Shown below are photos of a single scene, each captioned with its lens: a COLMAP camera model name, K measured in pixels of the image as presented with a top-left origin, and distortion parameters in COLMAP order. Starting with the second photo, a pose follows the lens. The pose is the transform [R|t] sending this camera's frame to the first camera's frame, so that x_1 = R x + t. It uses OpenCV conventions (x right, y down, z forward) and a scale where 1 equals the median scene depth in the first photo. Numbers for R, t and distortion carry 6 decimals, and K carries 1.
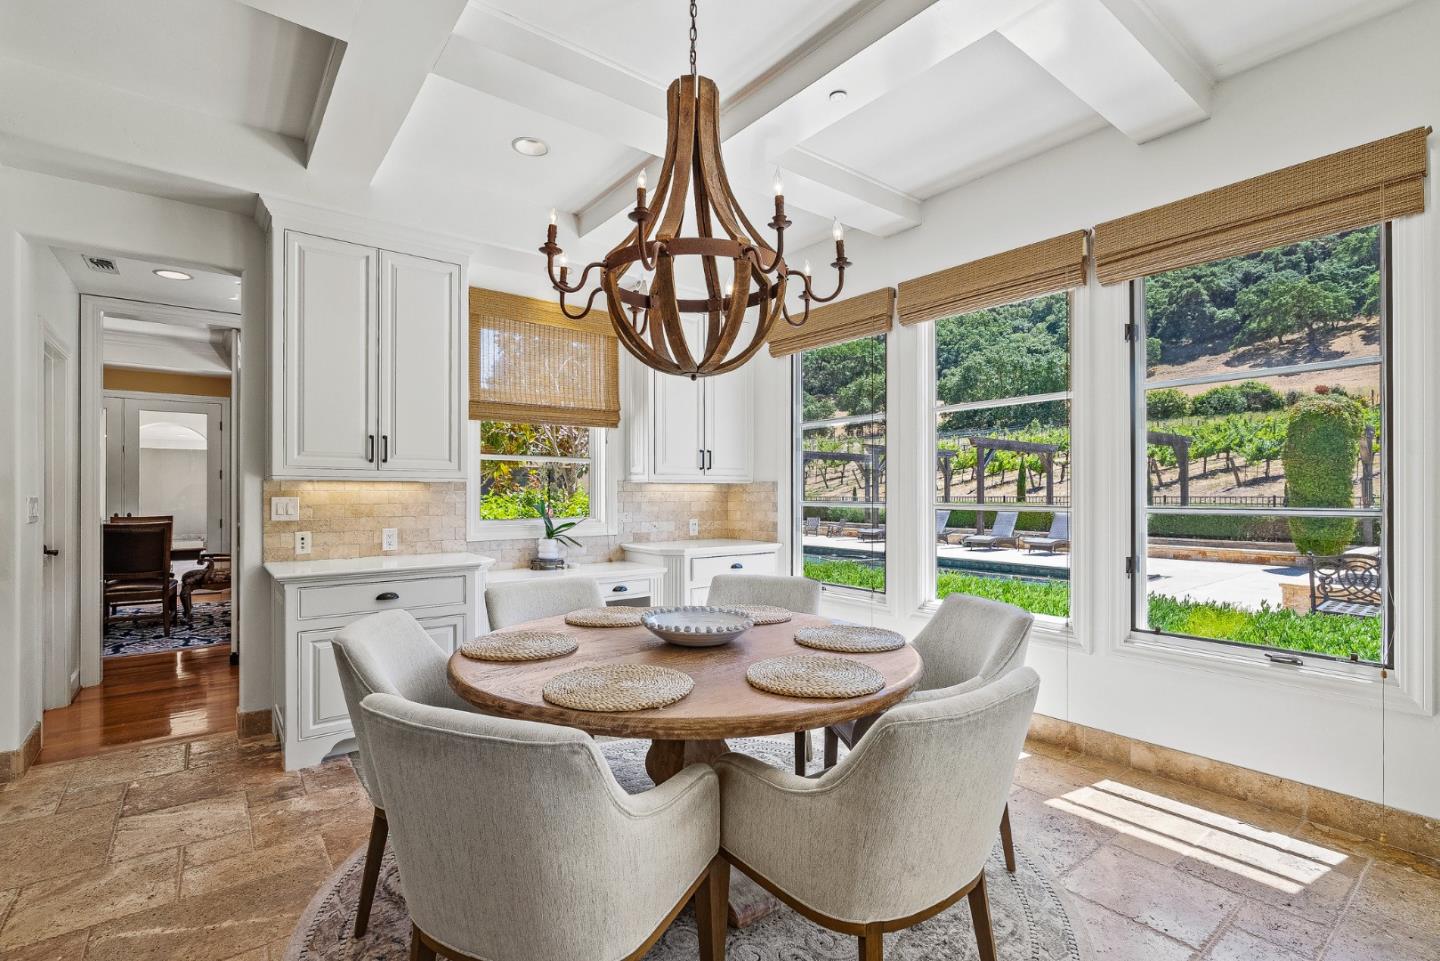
lens RADIAL K [[658.8, 0, 720.0], [0, 658.8, 480.5], [0, 0, 1]] dist [-0.001730, -0.000044]
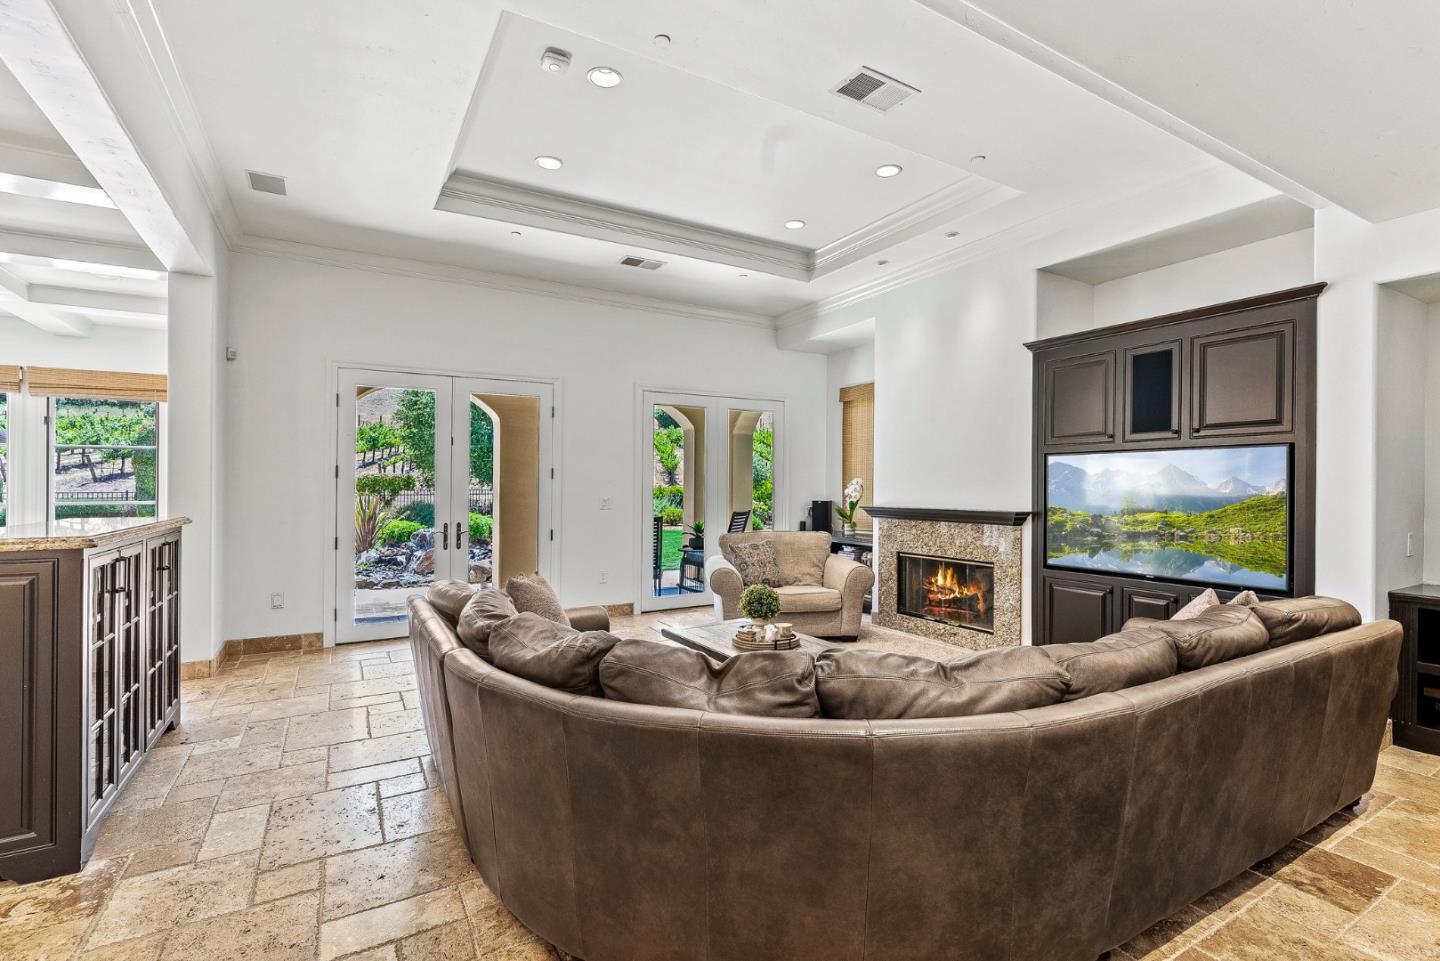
lens RADIAL K [[658.8, 0, 720.0], [0, 658.8, 480.5], [0, 0, 1]] dist [-0.001730, -0.000044]
pose [[0.141281, 0.001224, 0.989969, -0.128905], [-0.012842, 0.999917, 0.000597, -0.006642], [-0.989886, -0.012798, 0.141285, -0.160183]]
